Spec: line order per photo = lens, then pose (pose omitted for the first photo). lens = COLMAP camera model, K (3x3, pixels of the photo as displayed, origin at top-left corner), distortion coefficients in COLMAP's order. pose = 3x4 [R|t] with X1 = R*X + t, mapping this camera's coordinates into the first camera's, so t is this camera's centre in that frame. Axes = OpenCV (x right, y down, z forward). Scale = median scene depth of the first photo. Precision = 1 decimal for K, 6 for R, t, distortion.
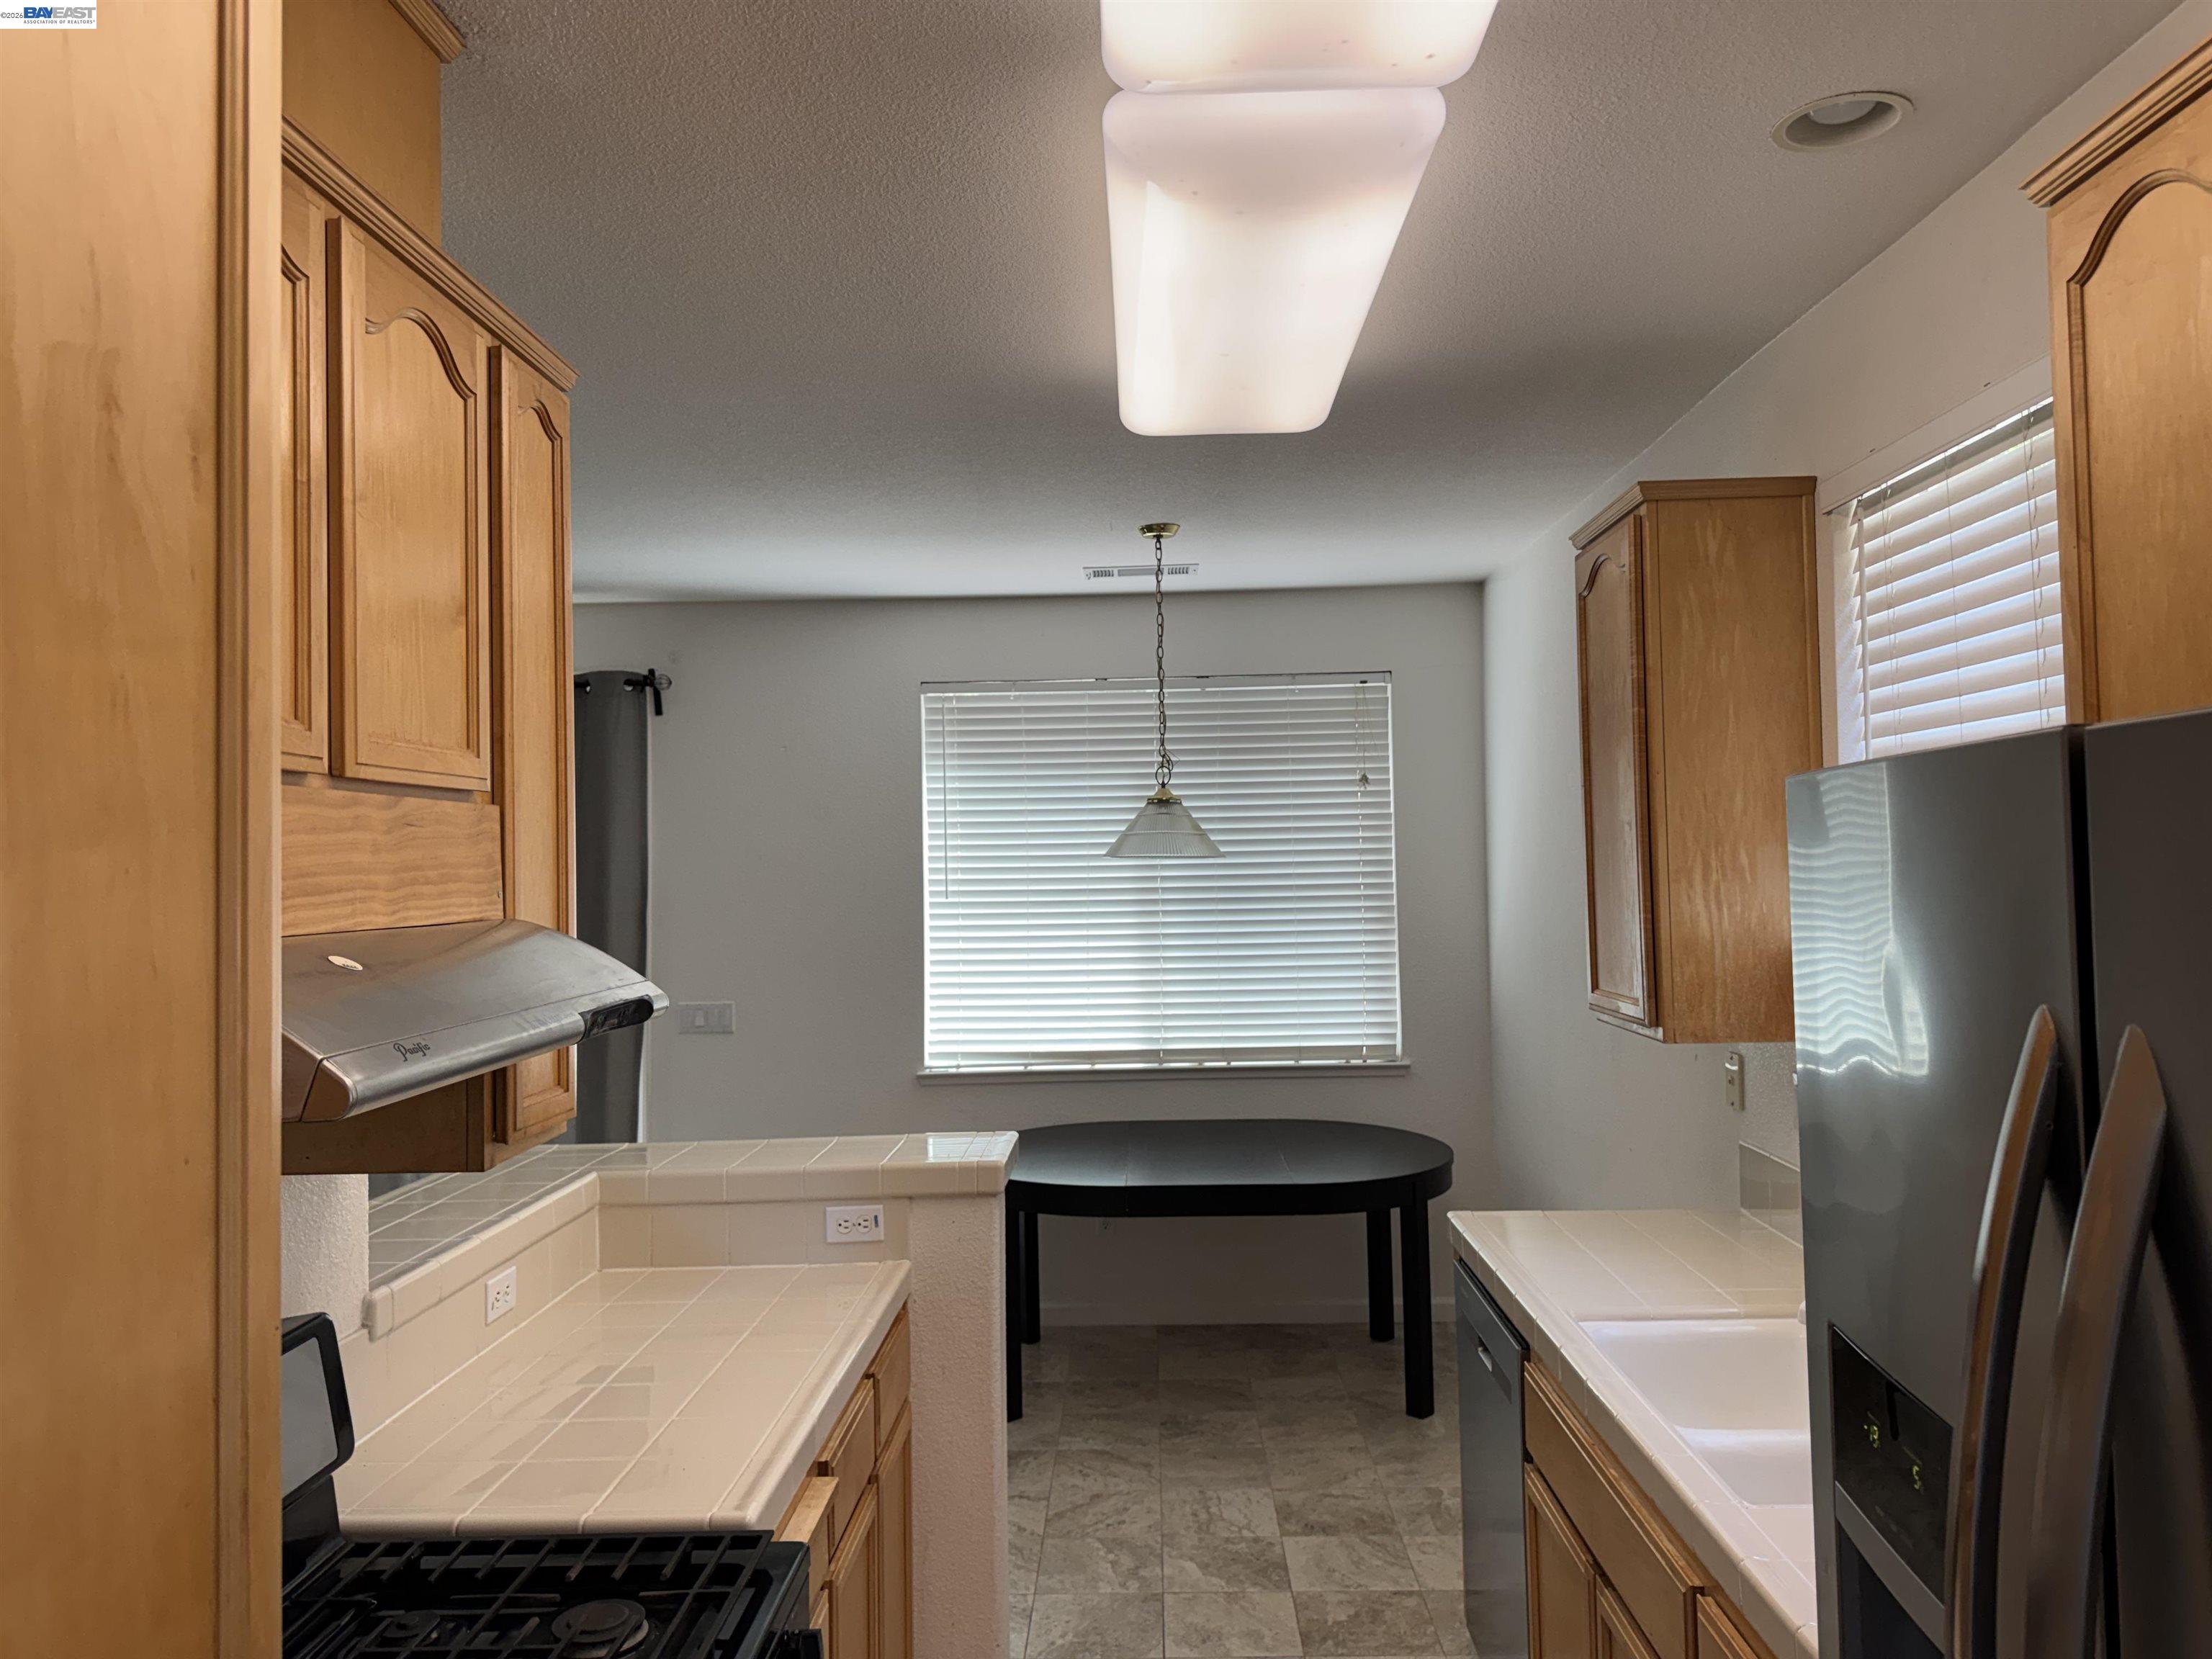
lens RADIAL K [[1425.6, 0, 1108.9], [0, 1425.6, 822.9], [0, 0, 1]] dist [0.006948, 0.000227]
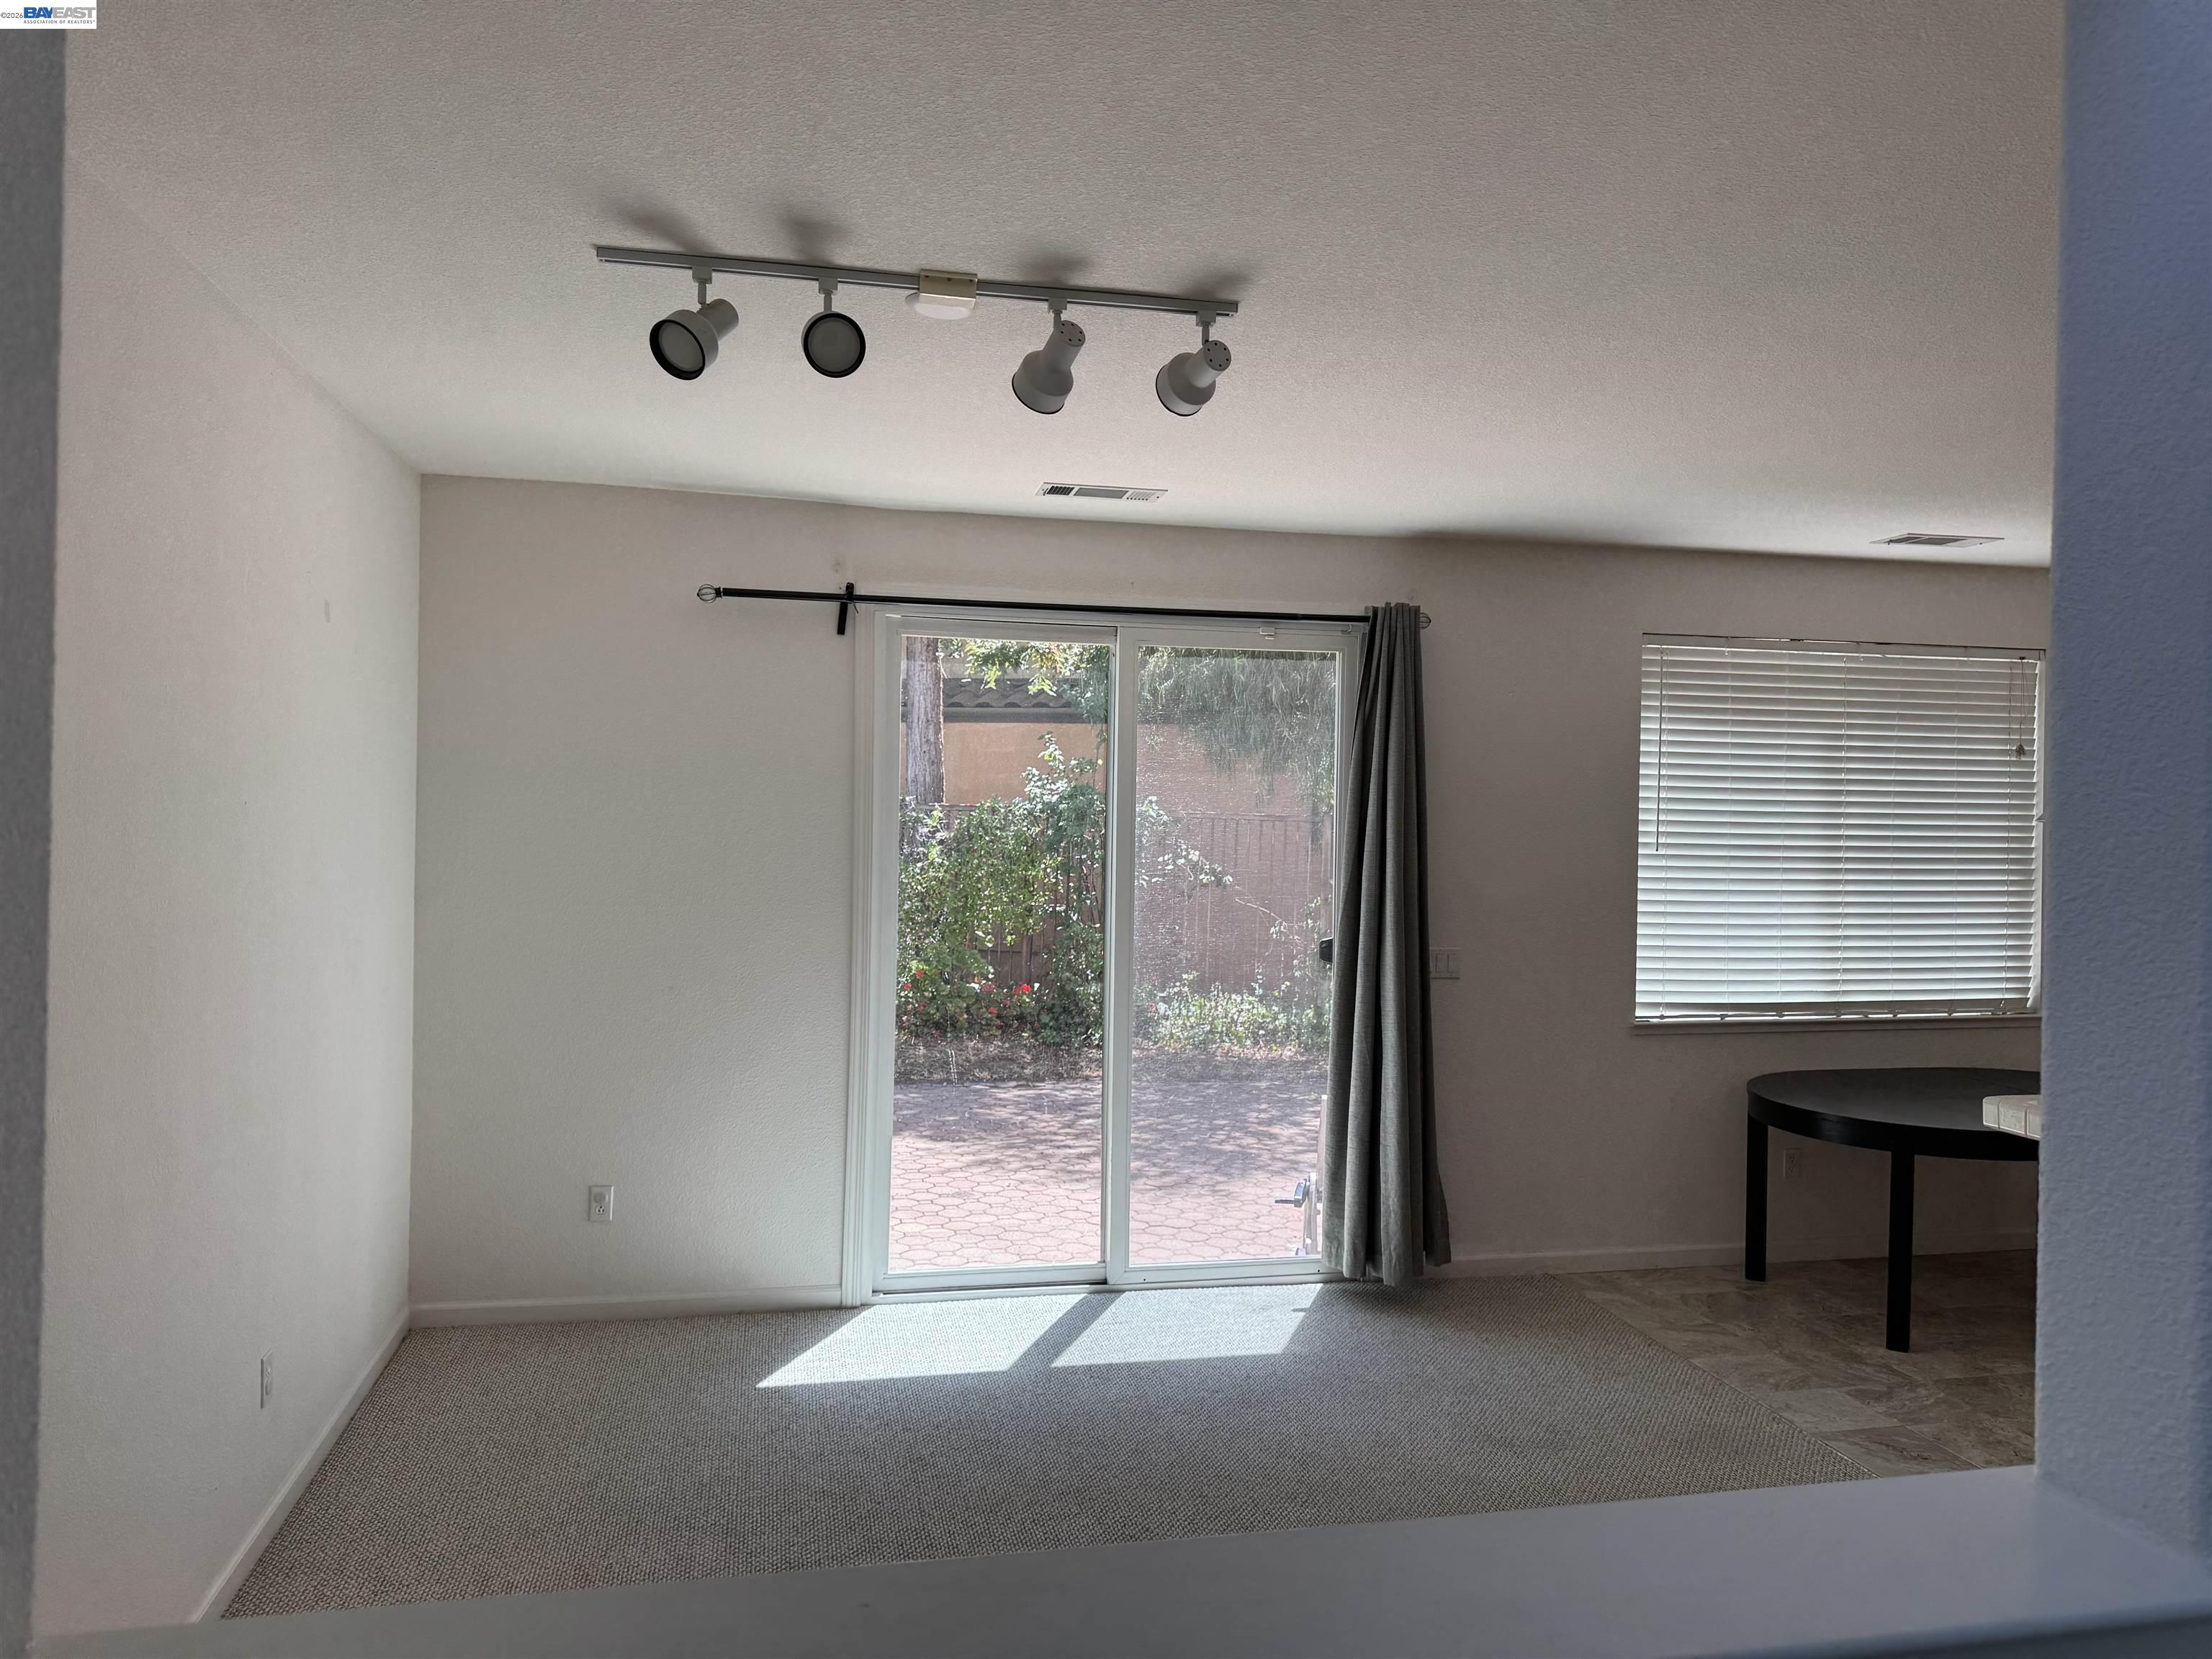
lens RADIAL K [[1572.9, 0, 1106.1], [0, 1572.9, 835.0], [0, 0, 1]] dist [0.009411, 0.000791]
pose [[0.972329, 0.031955, 0.231419, -0.750575], [-0.042151, 0.998340, 0.039251, 0.014969], [-0.229780, -0.047919, 0.972062, 0.011747]]
